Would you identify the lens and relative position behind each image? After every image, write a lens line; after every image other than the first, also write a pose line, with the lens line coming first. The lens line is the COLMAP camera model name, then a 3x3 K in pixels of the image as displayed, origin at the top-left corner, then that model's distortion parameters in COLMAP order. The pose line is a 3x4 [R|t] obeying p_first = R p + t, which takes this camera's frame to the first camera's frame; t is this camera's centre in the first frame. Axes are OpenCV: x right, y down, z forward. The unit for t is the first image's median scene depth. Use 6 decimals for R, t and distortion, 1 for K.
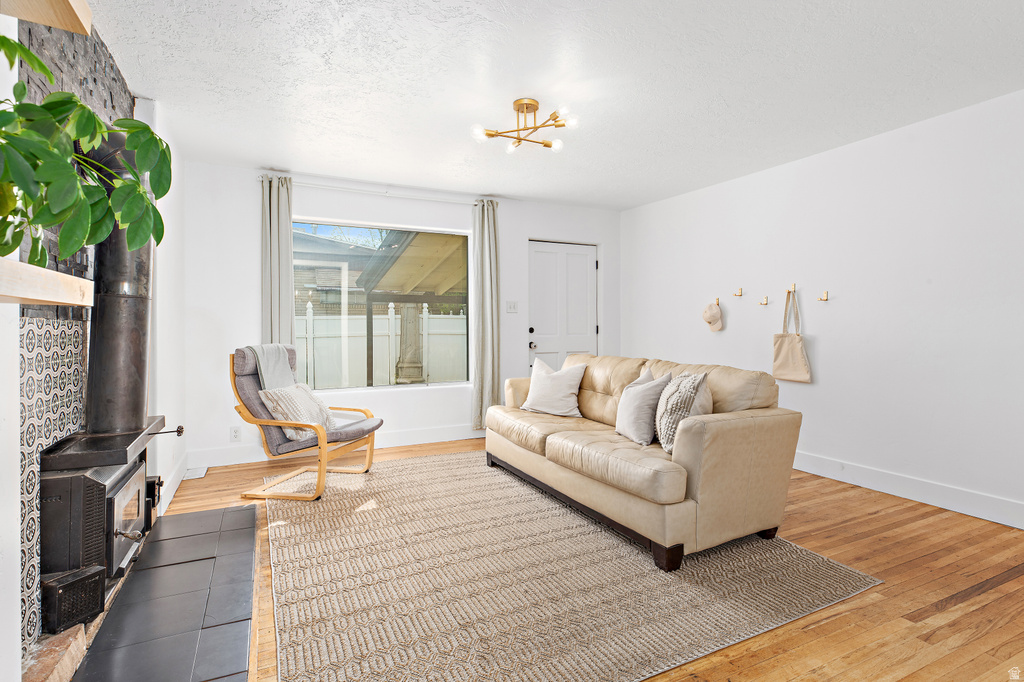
lens RADIAL K [[530.8, 0, 519.4], [0, 530.8, 310.1], [0, 0, 1]] dist [0.000548, -0.000632]
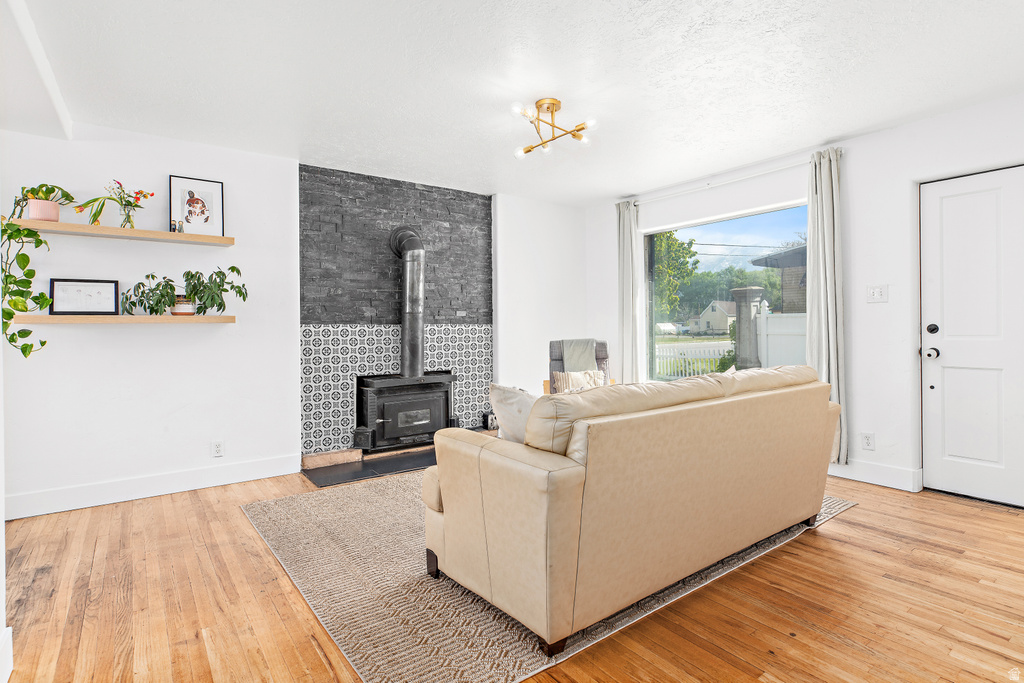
lens RADIAL K [[524.6, 0, 521.0], [0, 524.6, 323.8], [0, 0, 1]] dist [-0.001454, 0.000039]
pose [[0.172991, -0.001589, -0.984922, 0.848630], [0.041166, 0.999137, 0.005618, 0.013768], [0.984063, -0.041518, 0.172907, 0.668967]]
